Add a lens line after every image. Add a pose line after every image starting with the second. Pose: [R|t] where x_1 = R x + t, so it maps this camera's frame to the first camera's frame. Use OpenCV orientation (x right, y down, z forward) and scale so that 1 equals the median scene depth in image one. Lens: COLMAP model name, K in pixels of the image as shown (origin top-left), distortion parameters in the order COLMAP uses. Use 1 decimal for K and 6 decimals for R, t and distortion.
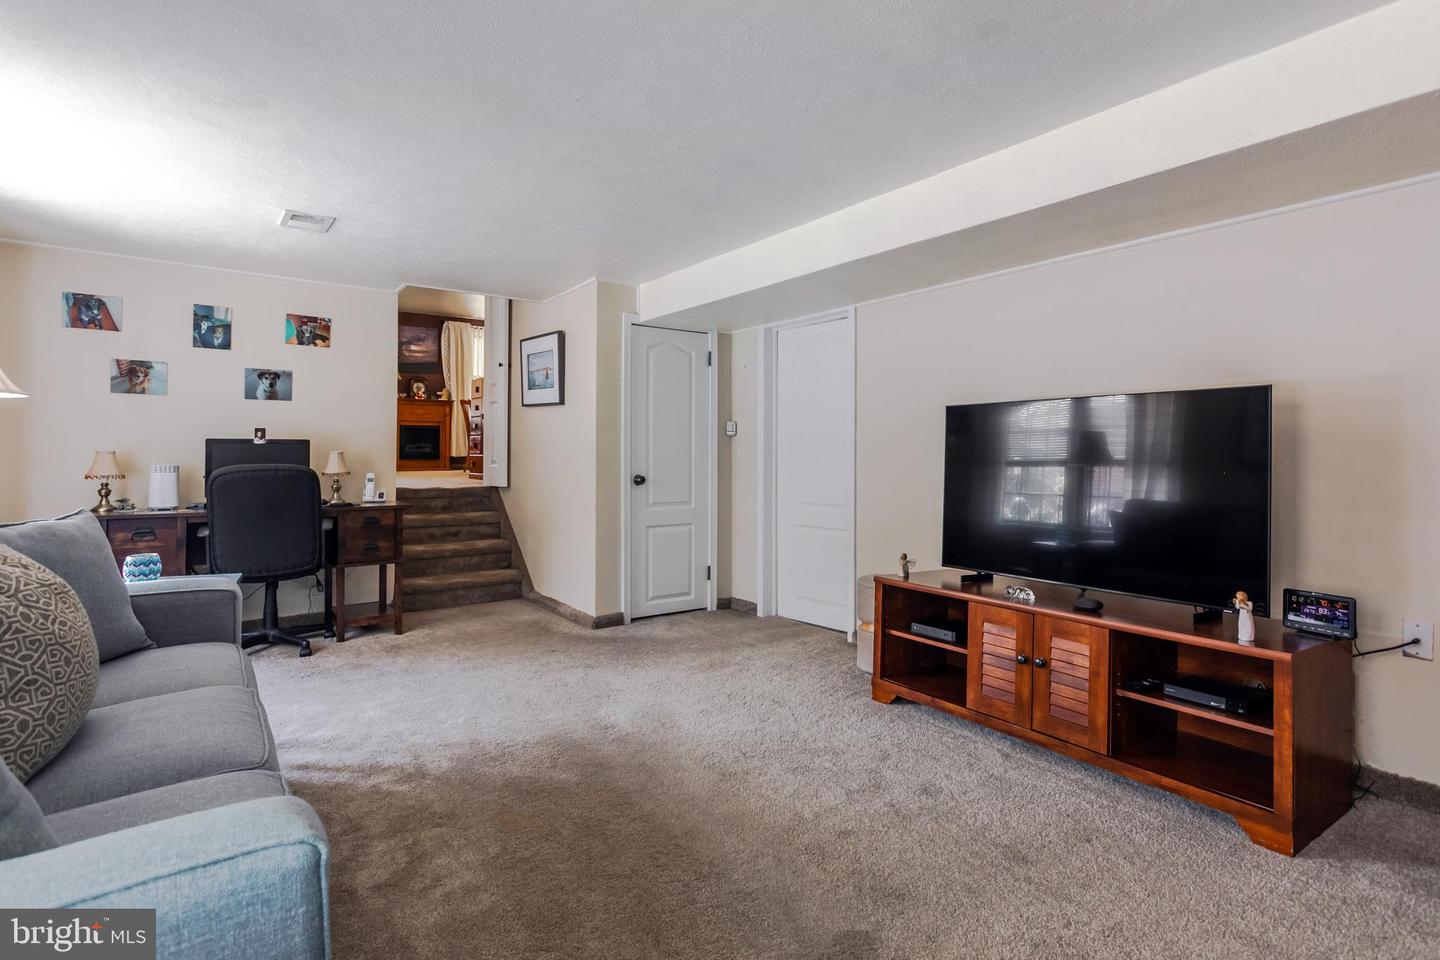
lens RADIAL K [[712.6, 0, 719.7], [0, 712.6, 448.5], [0, 0, 1]] dist [0.003579, 0.000350]
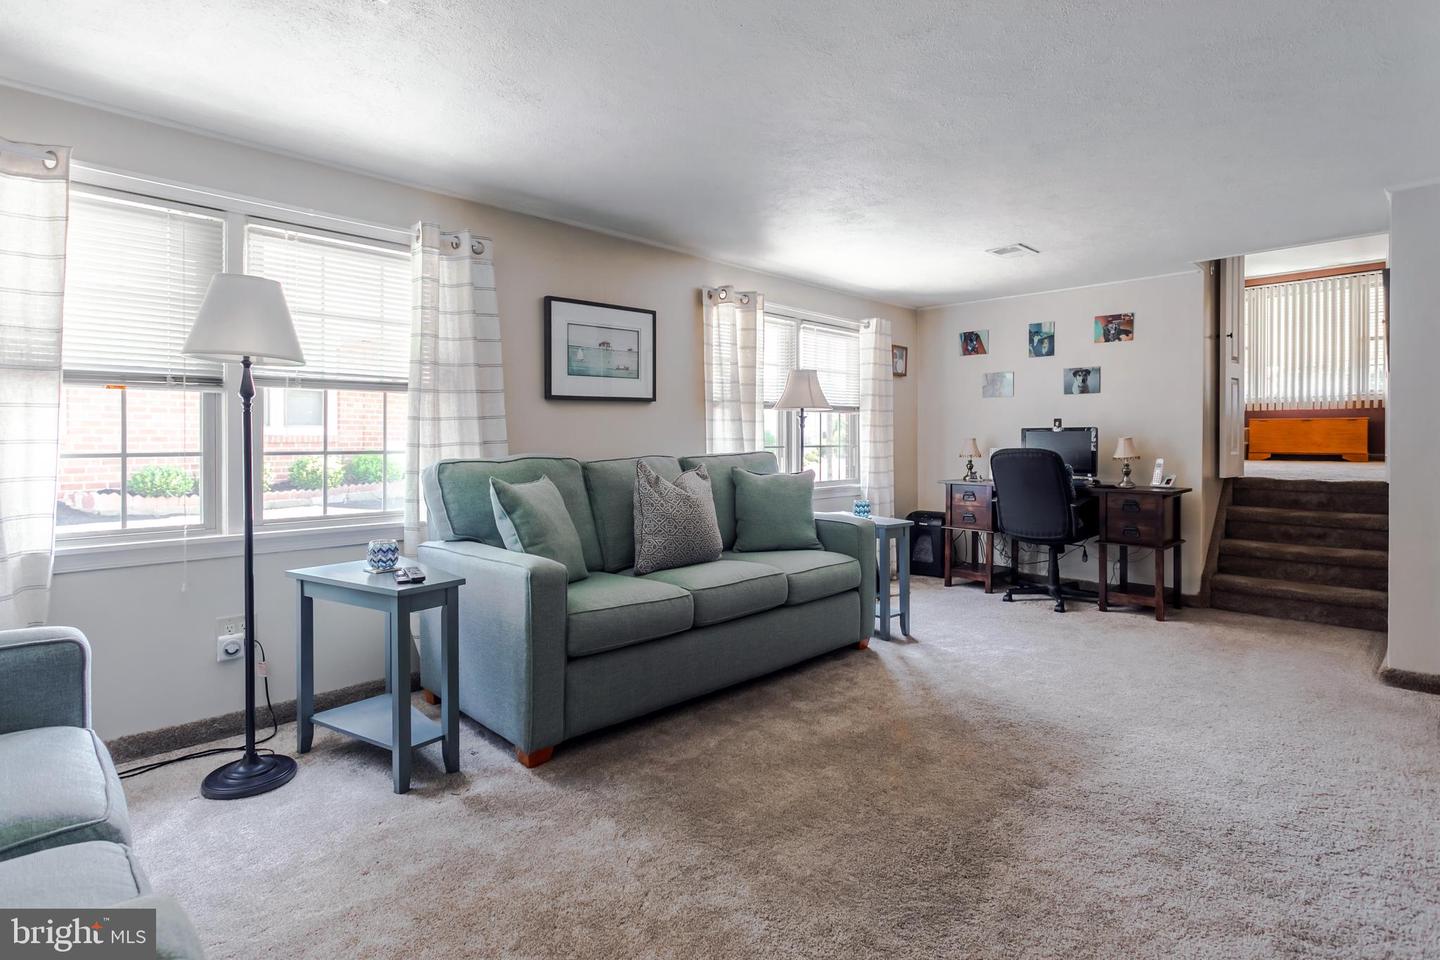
lens RADIAL K [[712.6, 0, 719.7], [0, 712.6, 448.5], [0, 0, 1]] dist [0.003579, 0.000350]
pose [[0.148997, 0.010095, -0.988786, 0.437763], [0.008682, 0.999896, 0.011517, 0.002851], [0.988800, -0.010301, 0.148894, 0.241444]]
